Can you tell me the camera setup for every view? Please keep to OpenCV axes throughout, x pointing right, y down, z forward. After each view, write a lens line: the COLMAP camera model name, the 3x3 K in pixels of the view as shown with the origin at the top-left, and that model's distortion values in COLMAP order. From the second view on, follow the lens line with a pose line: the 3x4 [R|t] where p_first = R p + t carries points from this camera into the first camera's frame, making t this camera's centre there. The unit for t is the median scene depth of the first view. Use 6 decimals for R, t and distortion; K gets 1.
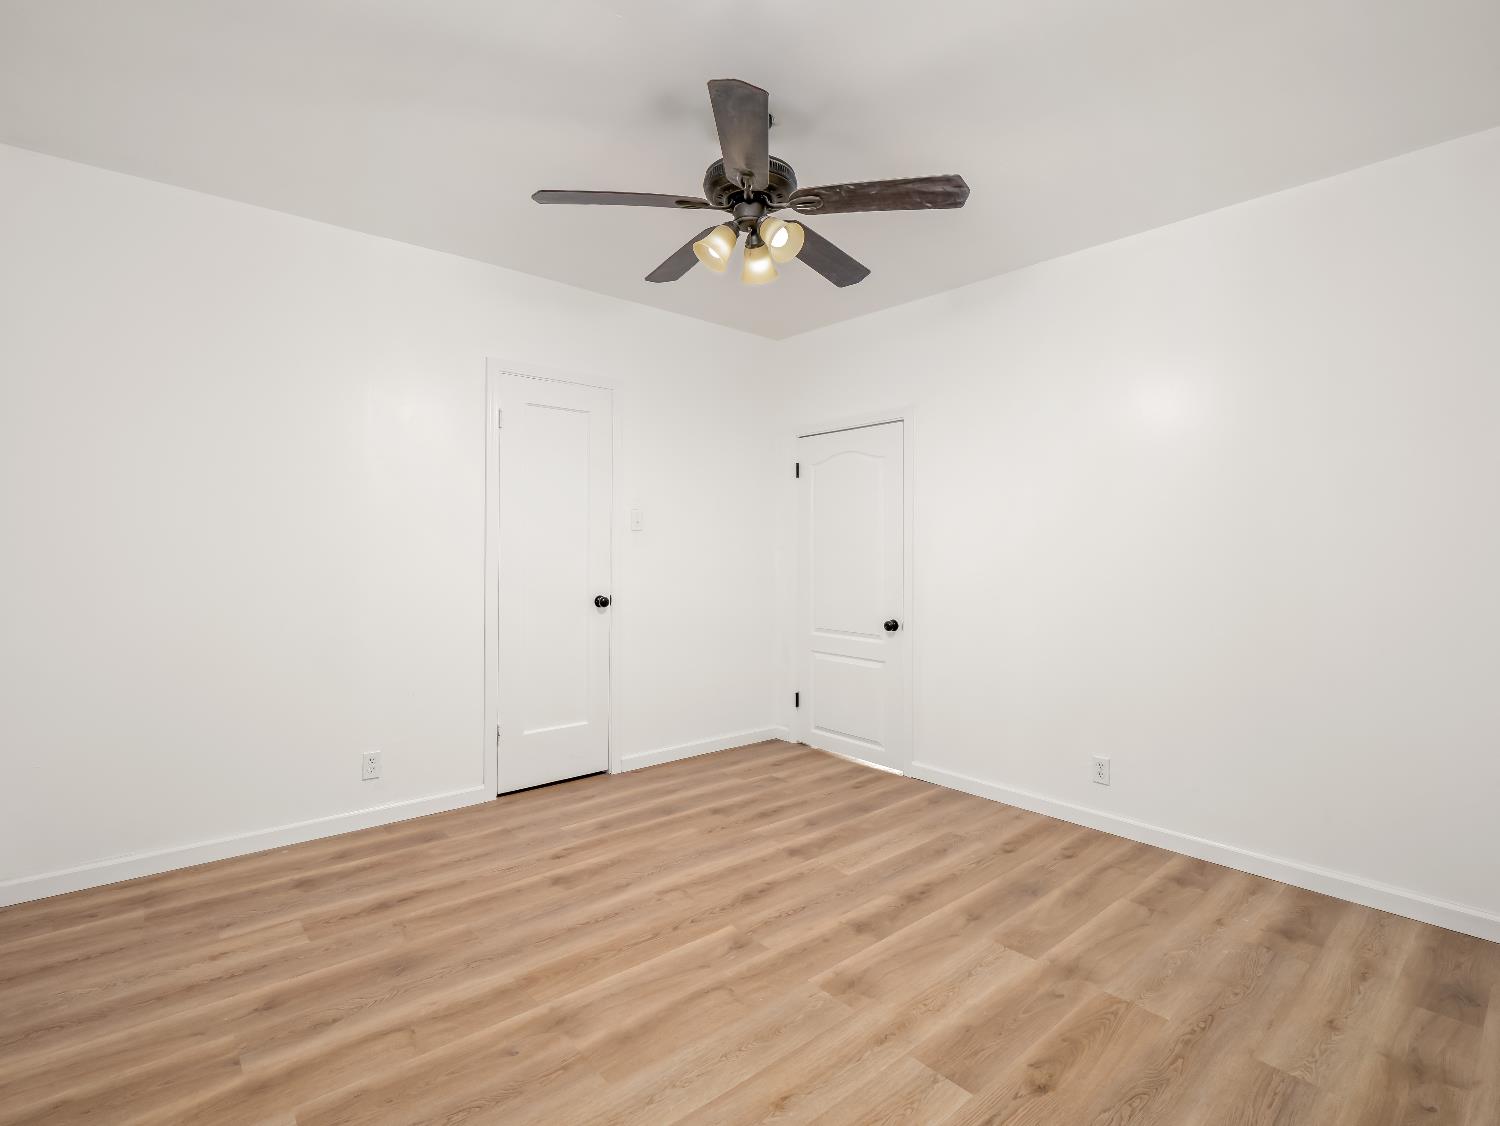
lens RADIAL K [[728.2, 0, 746.5], [0, 728.2, 563.3], [0, 0, 1]] dist [-0.010824, -0.000604]
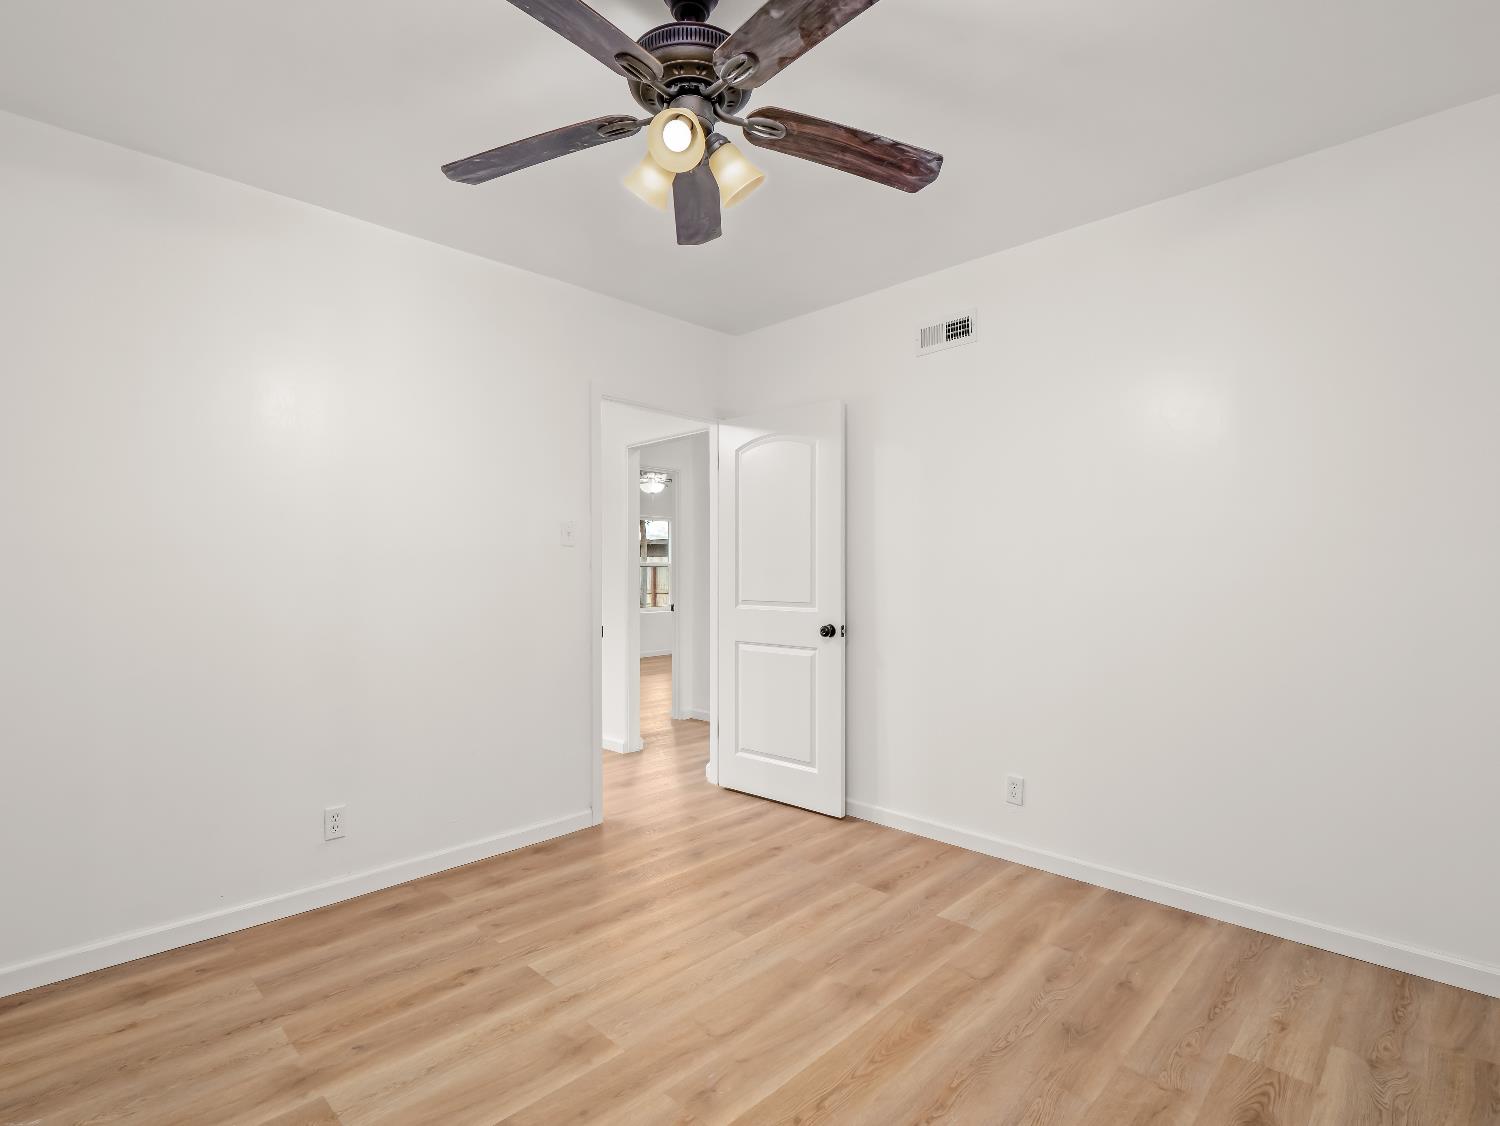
lens RADIAL K [[728.2, 0, 746.5], [0, 728.2, 563.3], [0, 0, 1]] dist [-0.010824, -0.000604]
pose [[-0.996556, -0.004925, -0.082774, 0.011585], [-0.005891, 0.999917, 0.011427, -0.042176], [0.082711, 0.011875, -0.996503, 1.981477]]
